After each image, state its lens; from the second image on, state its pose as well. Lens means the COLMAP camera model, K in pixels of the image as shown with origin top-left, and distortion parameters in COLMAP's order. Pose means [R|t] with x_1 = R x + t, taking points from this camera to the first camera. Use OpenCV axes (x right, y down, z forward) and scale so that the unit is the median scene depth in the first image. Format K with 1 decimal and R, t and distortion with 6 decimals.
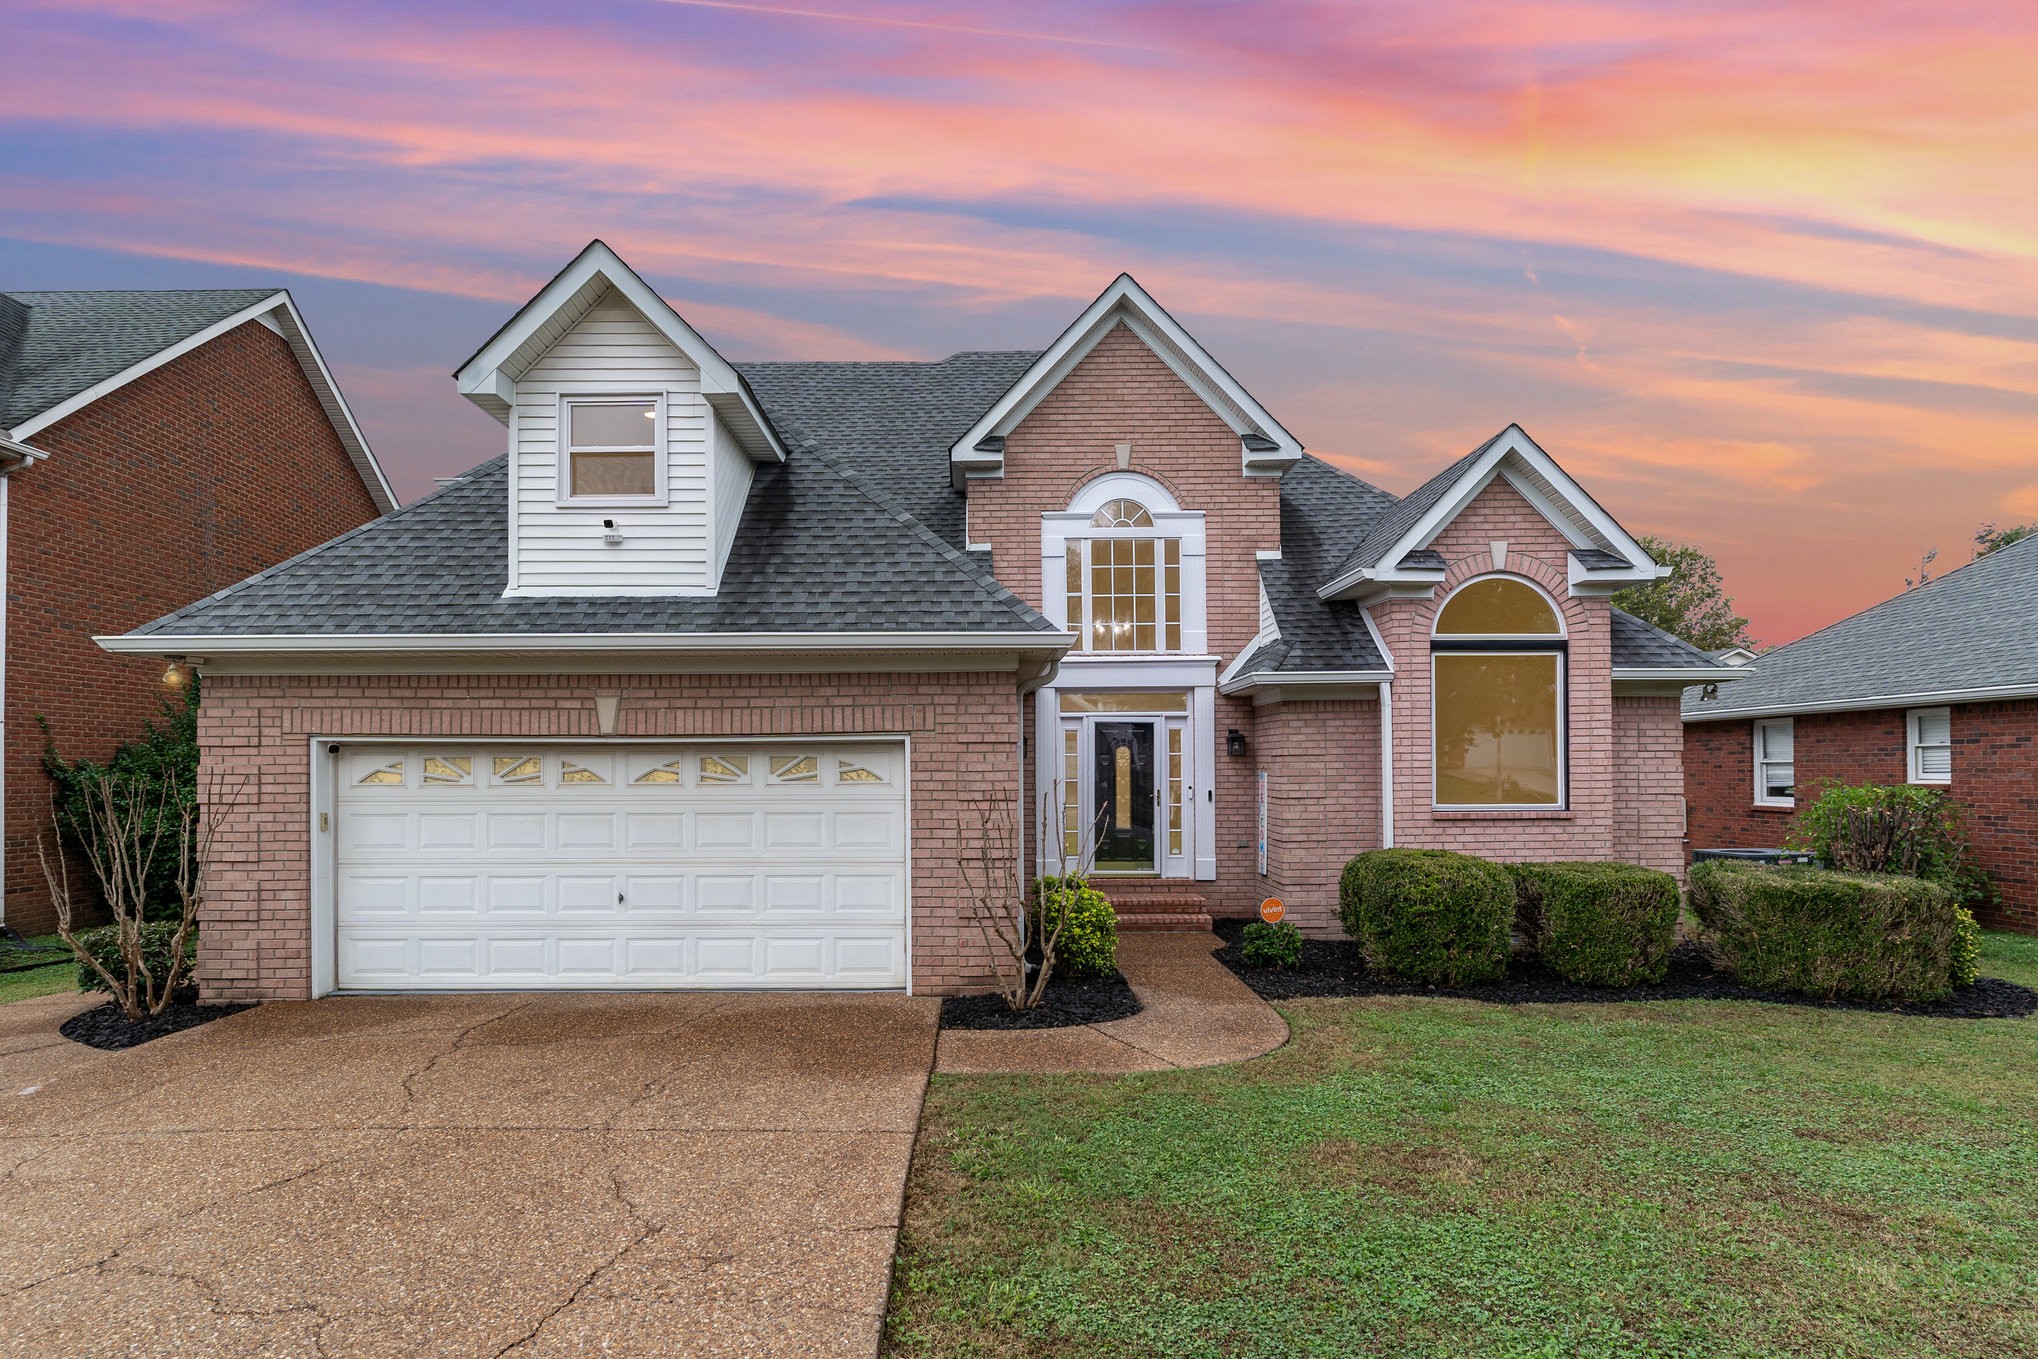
lens RADIAL K [[1004.3, 0, 1014.5], [0, 1004.3, 768.4], [0, 0, 1]] dist [-0.004779, 0.000123]
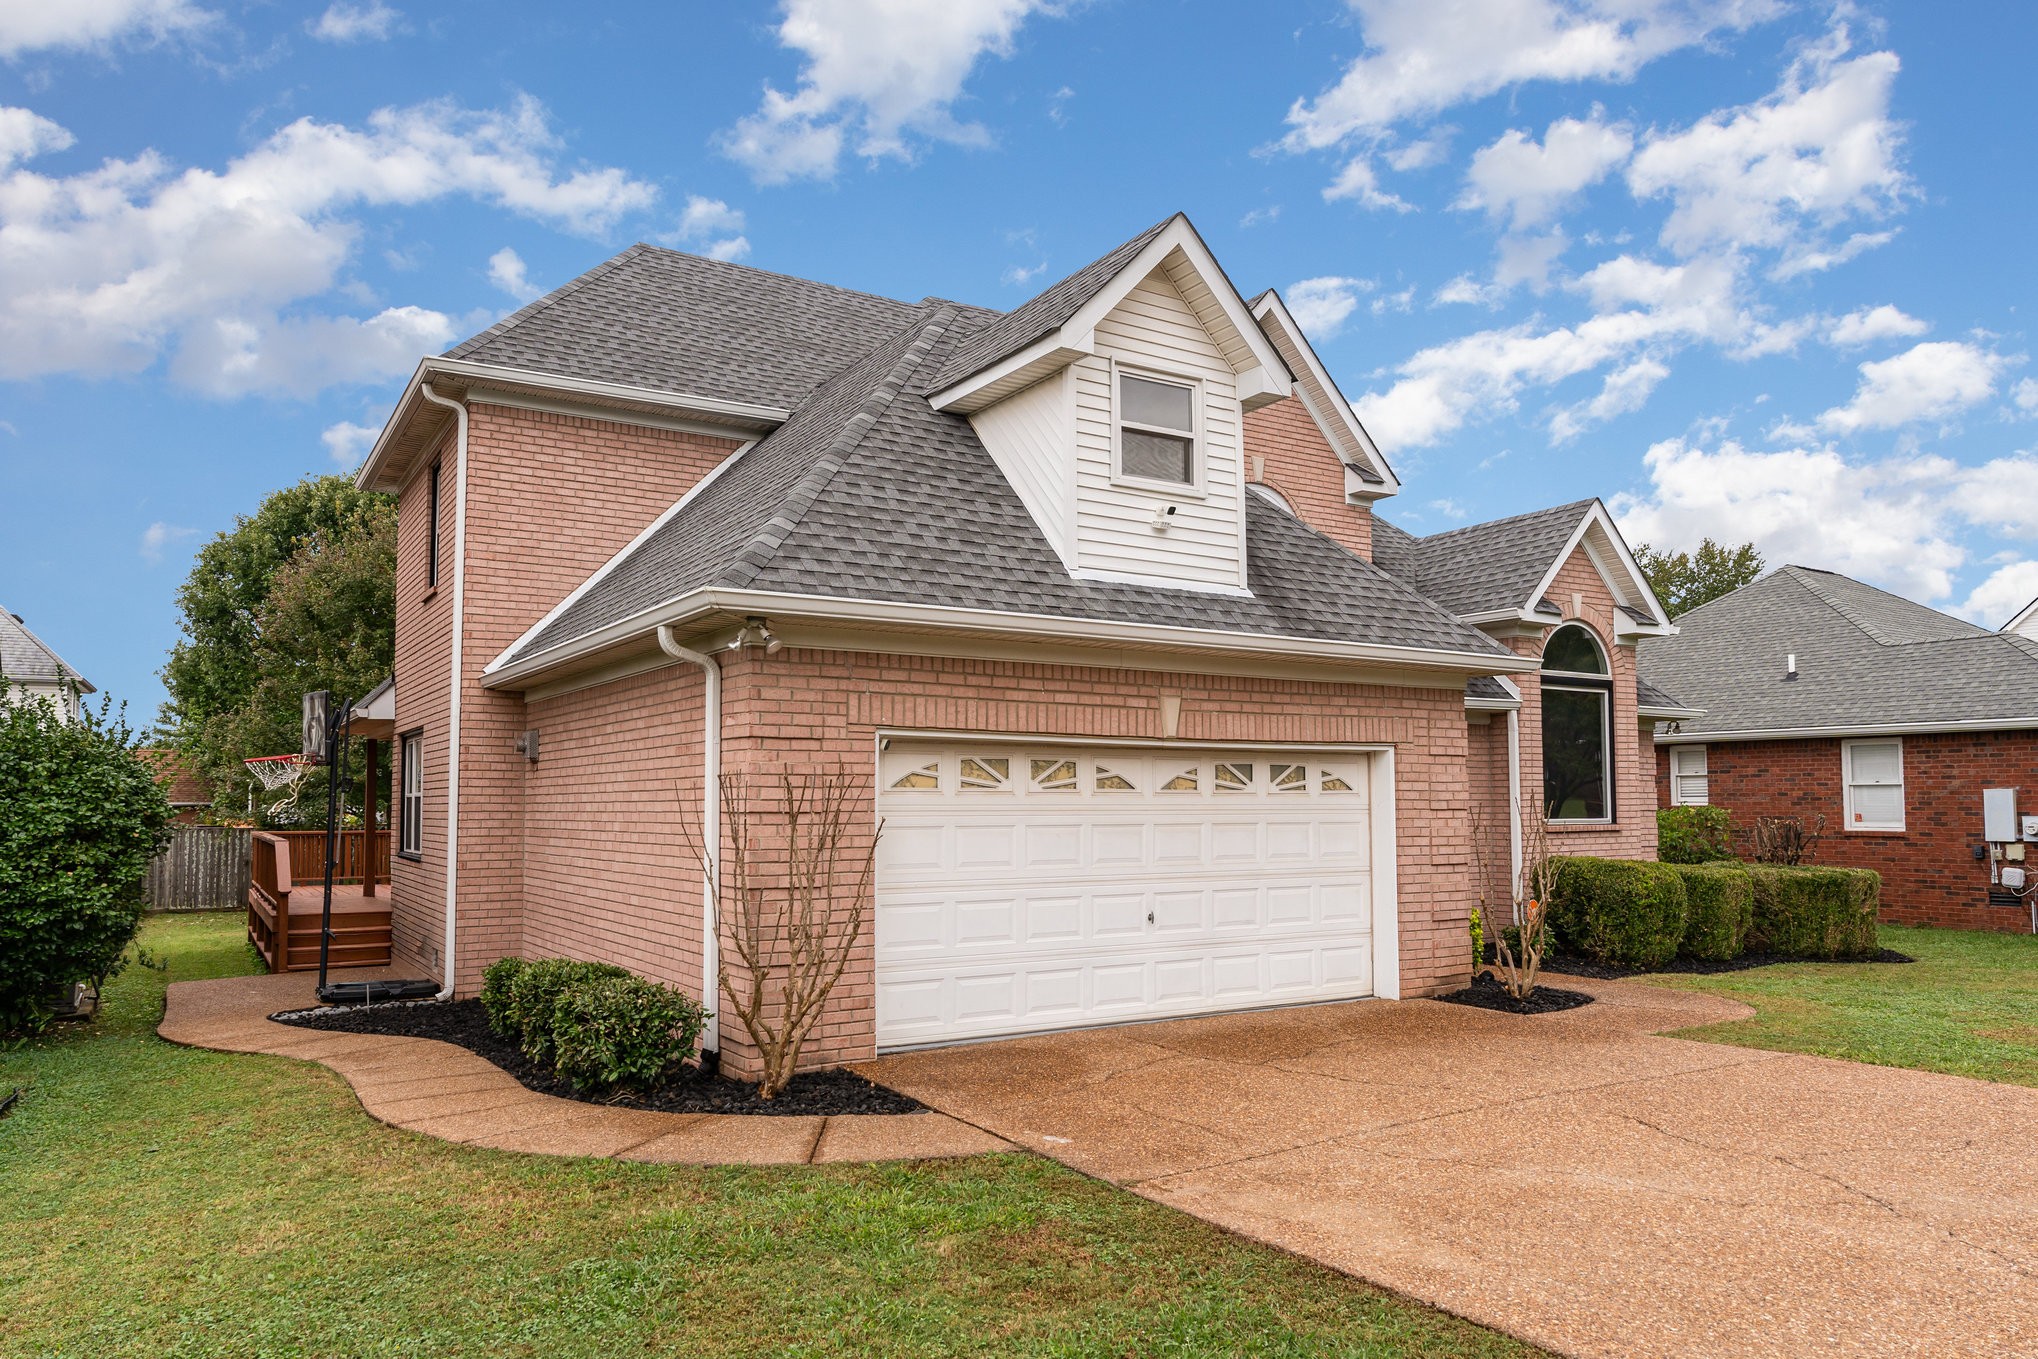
lens RADIAL K [[1328.0, 0, 1017.5], [0, 1328.0, 737.1], [0, 0, 1]] dist [-0.000820, 0.000445]
pose [[0.852627, 0.029561, 0.521683, -1.144000], [-0.004622, 0.998786, -0.049042, 0.026053], [-0.522500, 0.039403, 0.851729, 0.034929]]
